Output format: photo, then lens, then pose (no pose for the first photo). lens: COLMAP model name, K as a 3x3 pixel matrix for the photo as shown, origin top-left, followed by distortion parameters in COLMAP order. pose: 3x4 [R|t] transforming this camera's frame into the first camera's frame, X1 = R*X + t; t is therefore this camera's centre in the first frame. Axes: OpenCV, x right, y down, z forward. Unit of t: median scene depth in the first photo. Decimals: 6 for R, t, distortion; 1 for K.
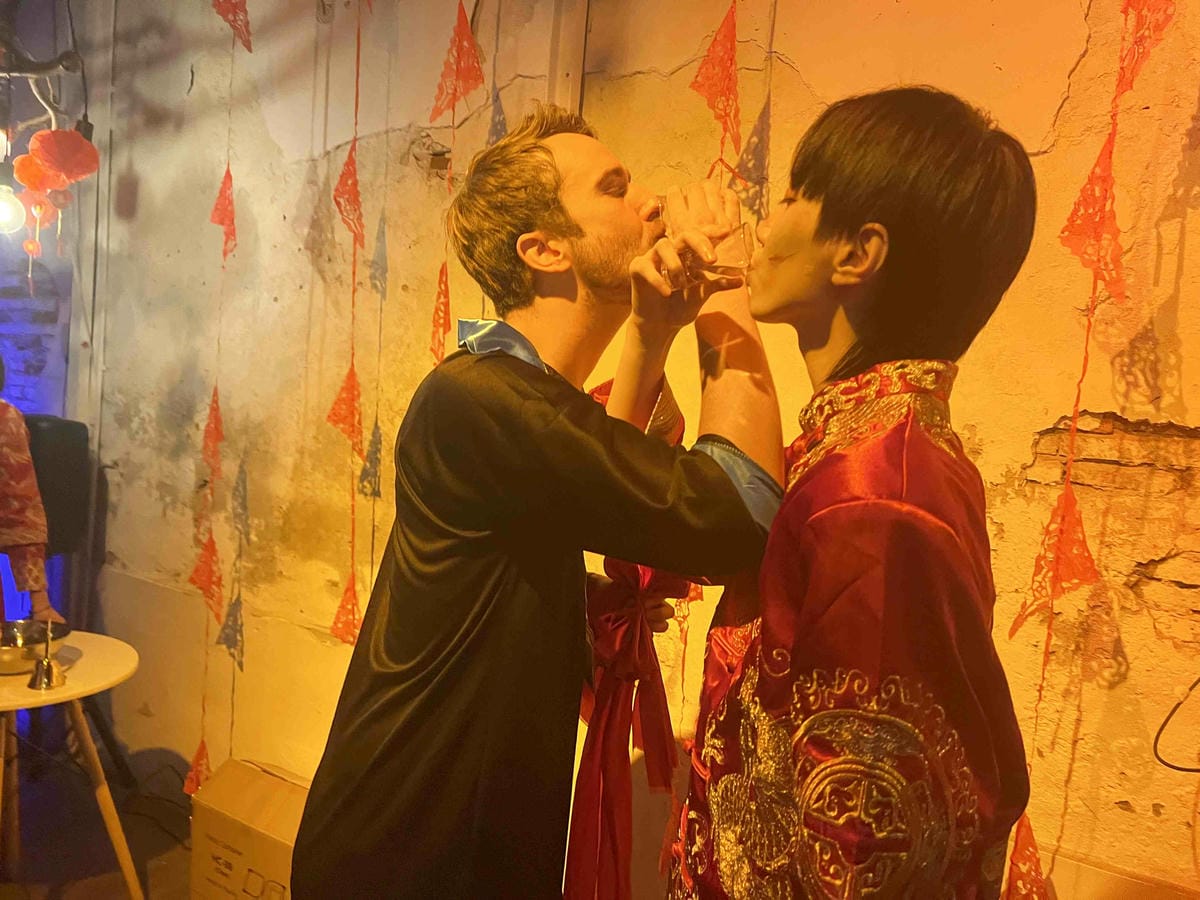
lens RADIAL K [[900.7, 0, 601.5], [0, 900.7, 452.1], [0, 0, 1]] dist [0.014360, -0.006943]
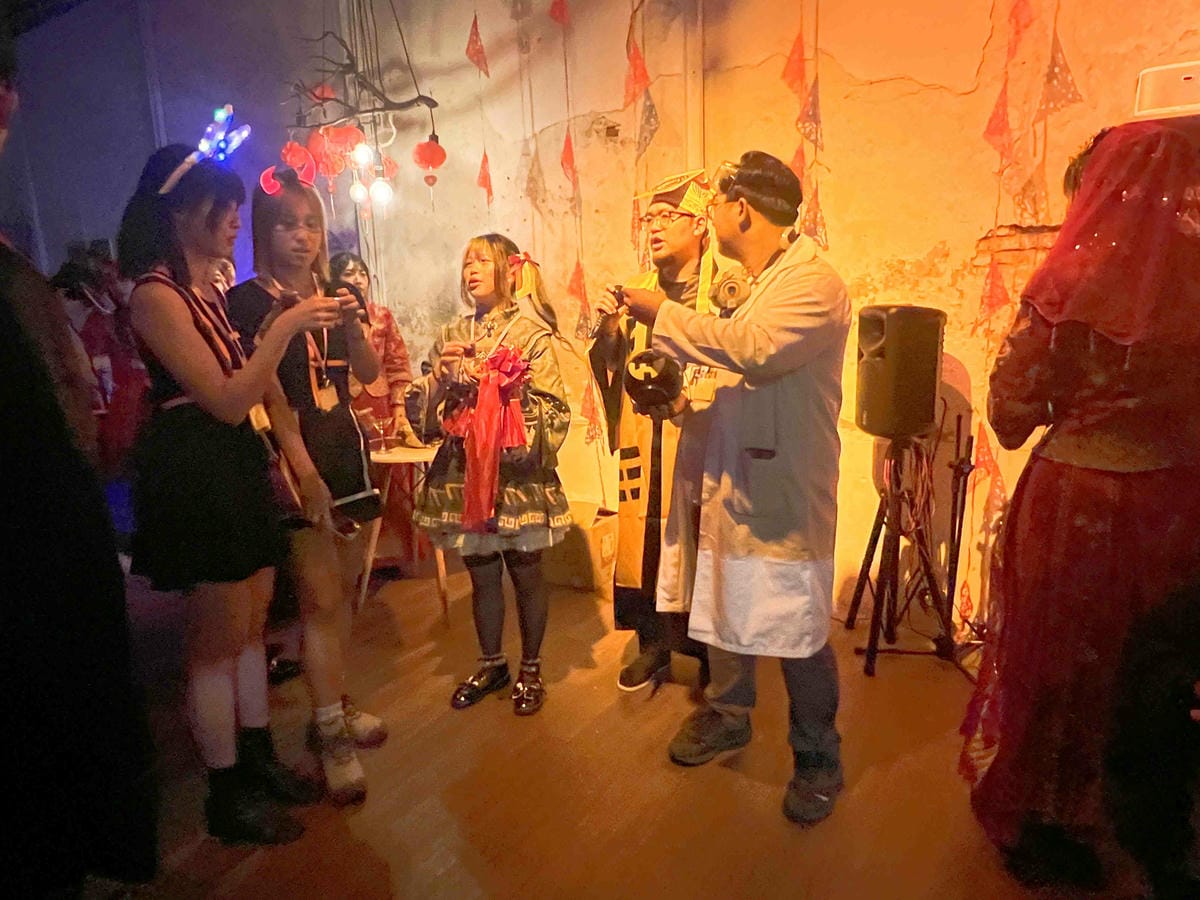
lens RADIAL K [[735.1, 0, 599.6], [0, 735.1, 450.6], [0, 0, 1]] dist [-0.014972, -0.002965]
pose [[0.994201, -0.101795, -0.034678, -0.310416], [0.105127, 0.987899, 0.114031, 0.154299], [0.022651, -0.117015, 0.992872, -0.618343]]
